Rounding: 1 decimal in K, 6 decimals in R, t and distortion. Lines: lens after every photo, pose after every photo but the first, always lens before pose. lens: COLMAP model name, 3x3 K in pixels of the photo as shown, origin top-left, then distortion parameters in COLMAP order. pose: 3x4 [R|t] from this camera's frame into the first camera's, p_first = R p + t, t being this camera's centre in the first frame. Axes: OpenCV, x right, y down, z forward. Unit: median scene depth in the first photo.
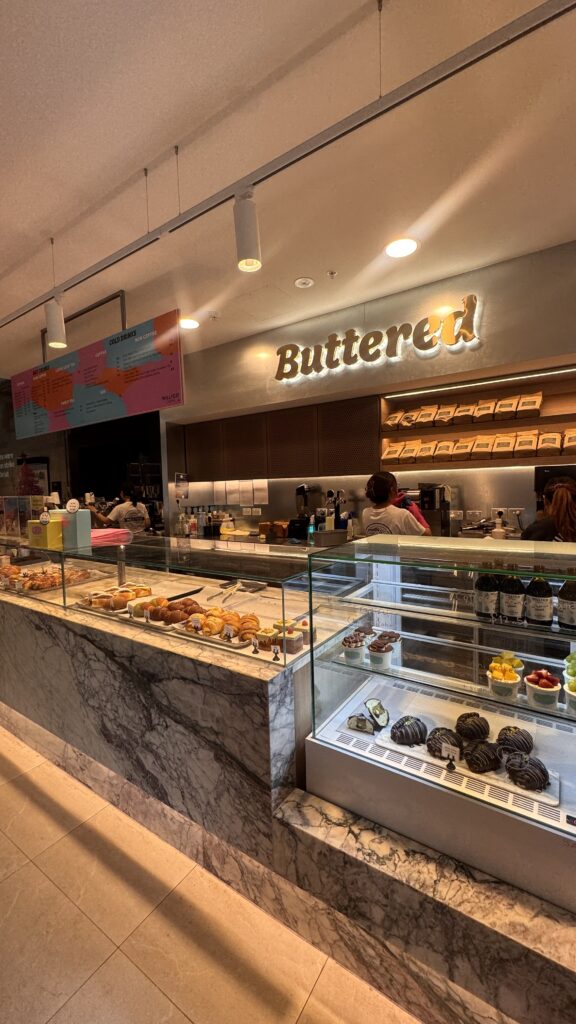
lens RADIAL K [[396.8, 0, 288.0], [0, 396.8, 512.0], [0, 0, 1]] dist [0.014722, -0.000007]
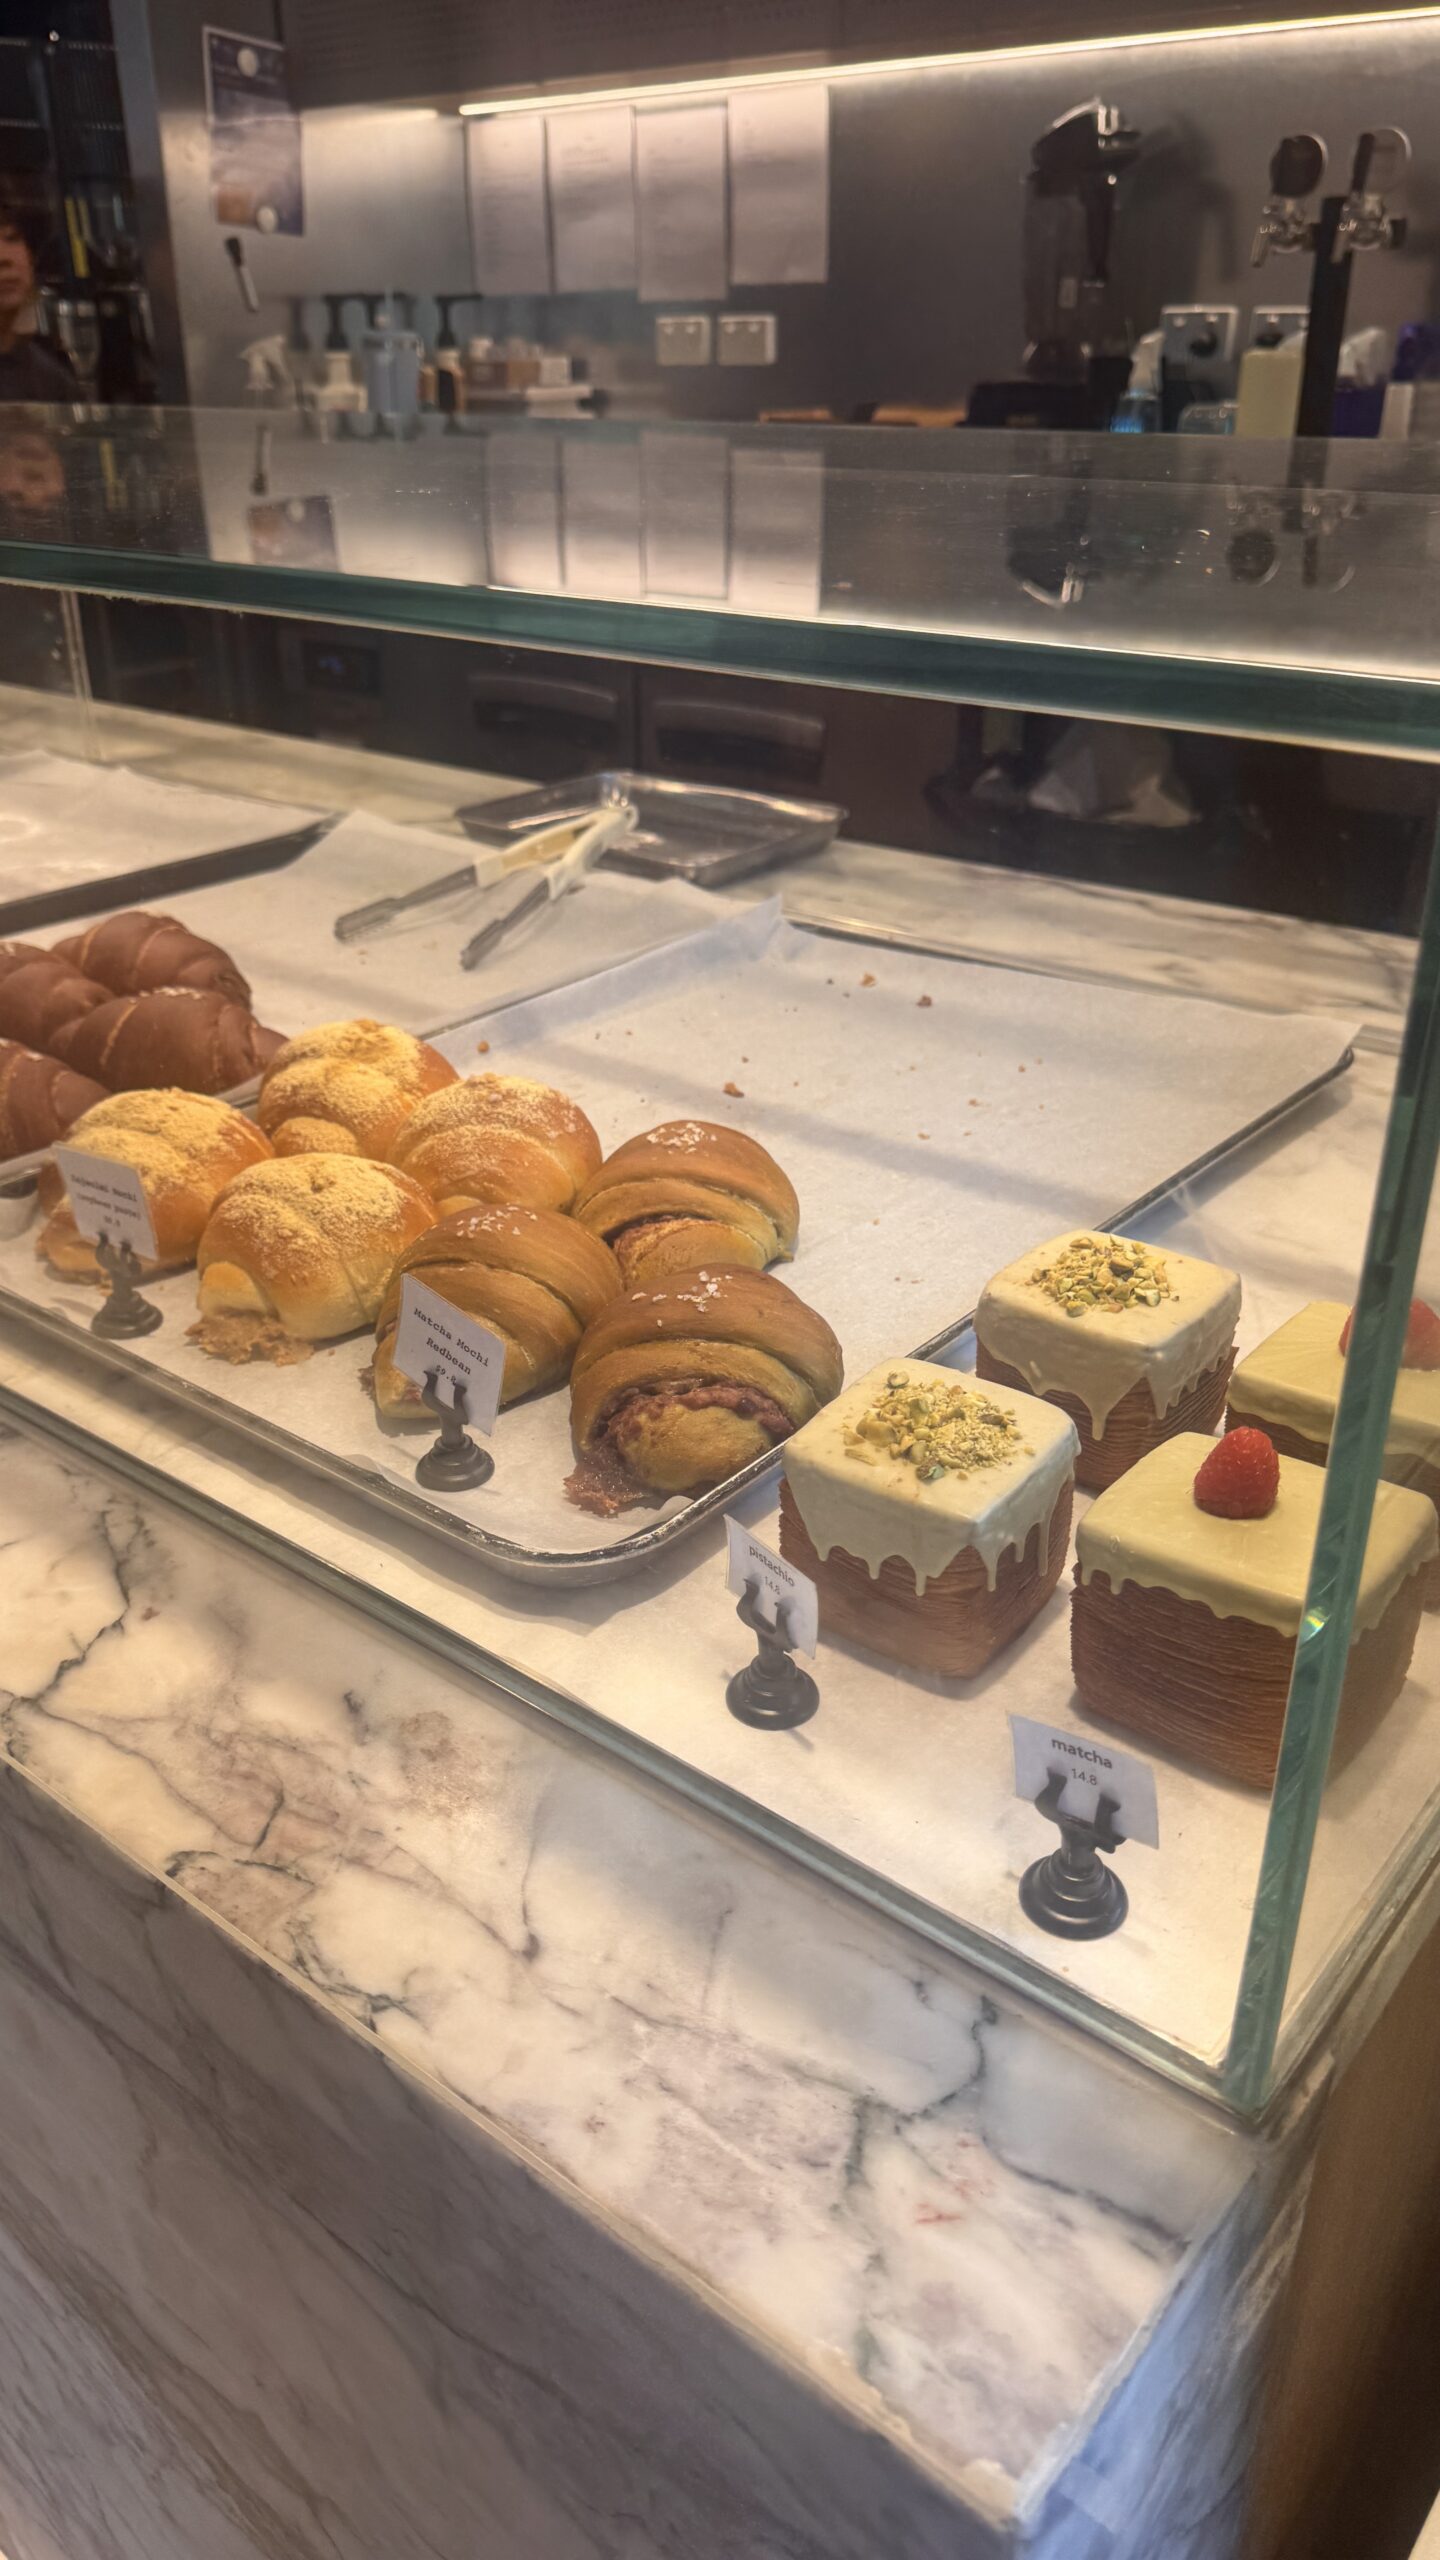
lens RADIAL K [[1804.5, 0, 720.0], [0, 1804.5, 1280.0], [0, 0, 1]] dist [0.061938, -0.083173]
pose [[0.996121, 0.053660, -0.069743, -0.030099], [-0.020231, 0.910981, 0.411952, 0.057033], [0.085640, -0.408943, 0.908533, 0.300039]]
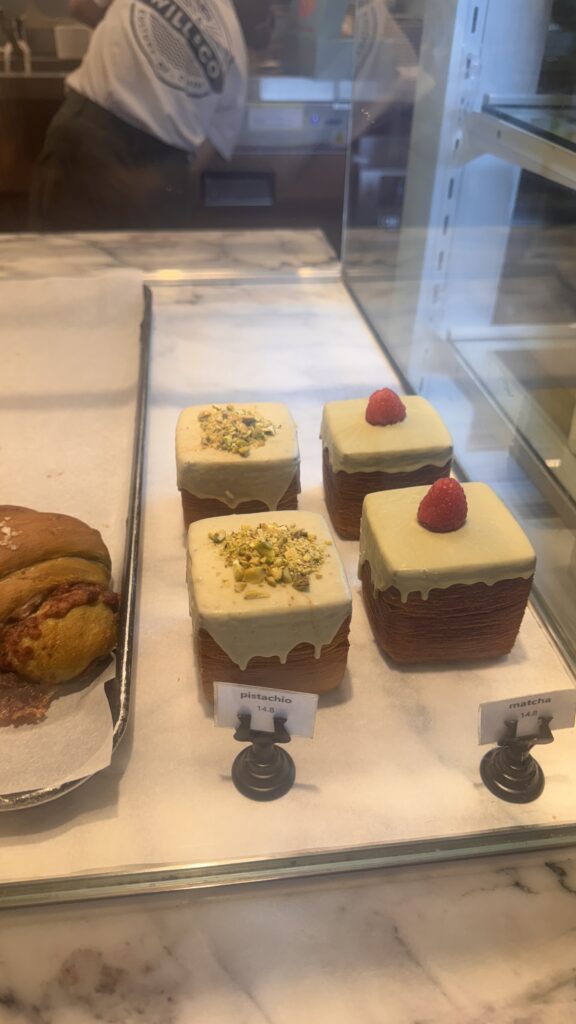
lens RADIAL K [[742.1, 0, 287.4], [0, 742.1, 490.8], [0, 0, 1]] dist [0.053205, -0.130475]
pose [[0.742346, -0.327770, 0.584370, -0.072811], [-0.017415, 0.862439, 0.505861, 0.075312], [-0.669790, -0.385701, 0.634521, 0.375446]]
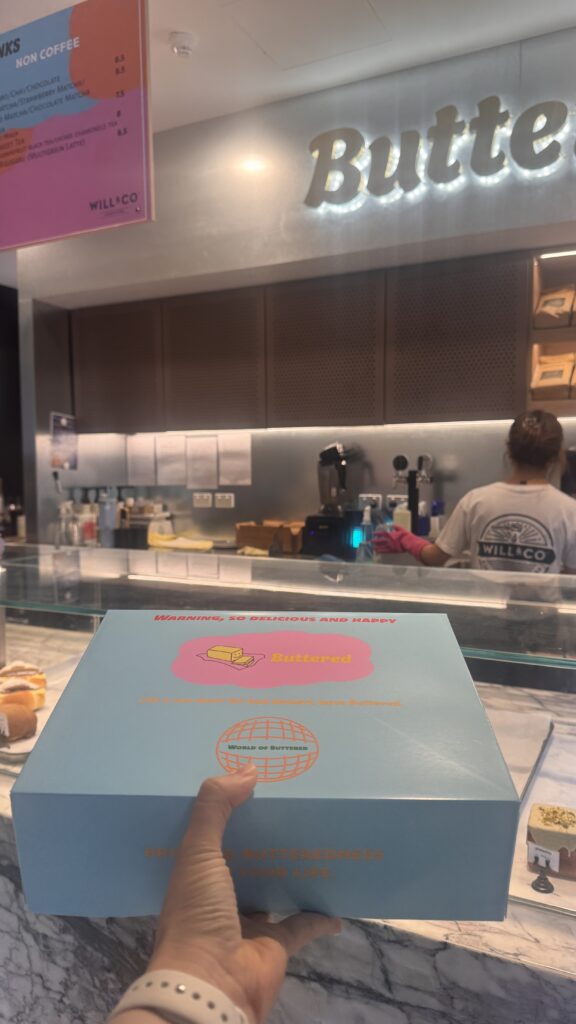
lens RADIAL K [[721.8, 0, 288.0], [0, 721.8, 512.0], [0, 0, 1]] dist [0.061938, -0.083173]
pose [[0.992285, 0.012465, 0.123353, -0.155104], [-0.012412, 0.999922, -0.001196, 0.019423], [-0.123358, -0.000344, 0.992362, 0.179679]]
